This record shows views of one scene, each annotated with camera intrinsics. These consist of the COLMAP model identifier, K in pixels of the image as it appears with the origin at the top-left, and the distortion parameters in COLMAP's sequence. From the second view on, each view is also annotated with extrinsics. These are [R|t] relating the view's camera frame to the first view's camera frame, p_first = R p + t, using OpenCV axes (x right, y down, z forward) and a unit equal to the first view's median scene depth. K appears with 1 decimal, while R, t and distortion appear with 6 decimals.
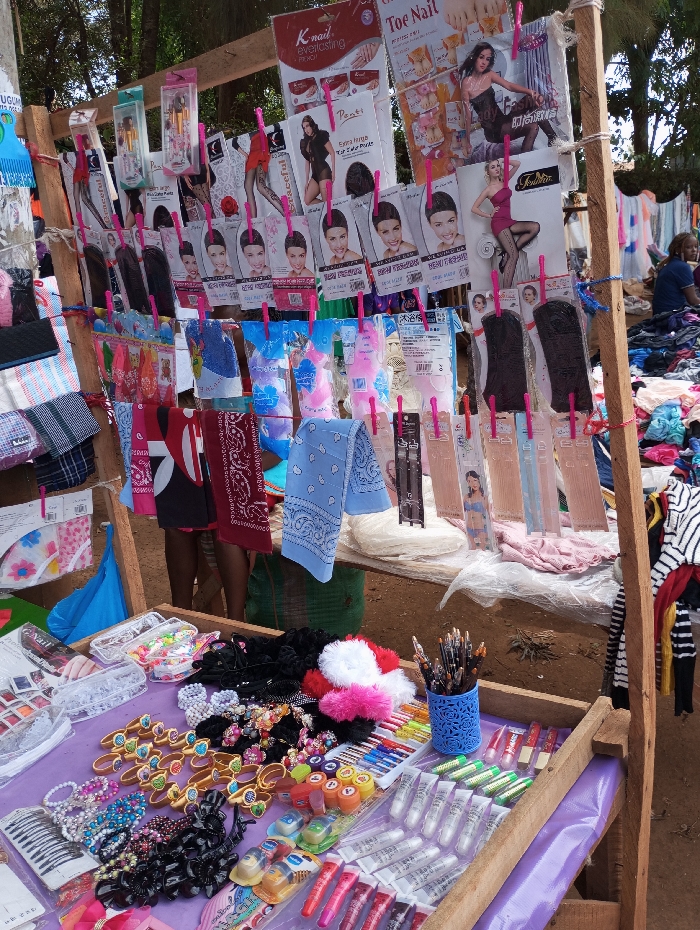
lens RADIAL K [[719.4, 0, 372.1], [0, 719.4, 460.4], [0, 0, 1]] dist [0.027734, -0.066125]
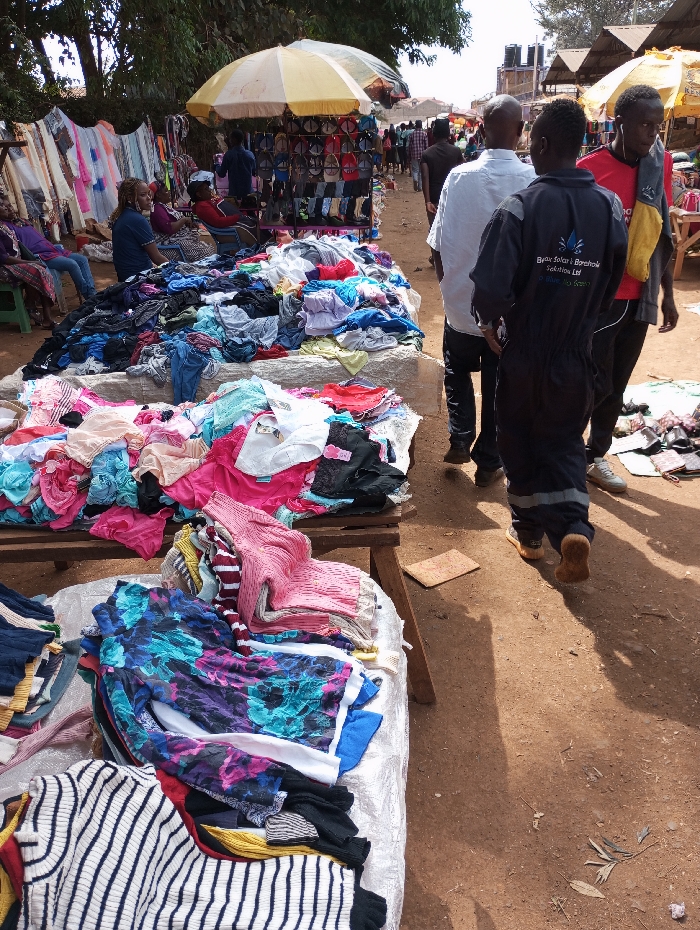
lens RADIAL K [[706.5, 0, 350.0], [0, 706.5, 465.0], [0, 0, 1]] dist [0.034637, -0.072853]
pose [[0.810935, -0.225258, 0.540041, 0.142465], [0.170492, 0.973846, 0.150190, -0.083411], [-0.559748, -0.029721, 0.828130, 0.181991]]
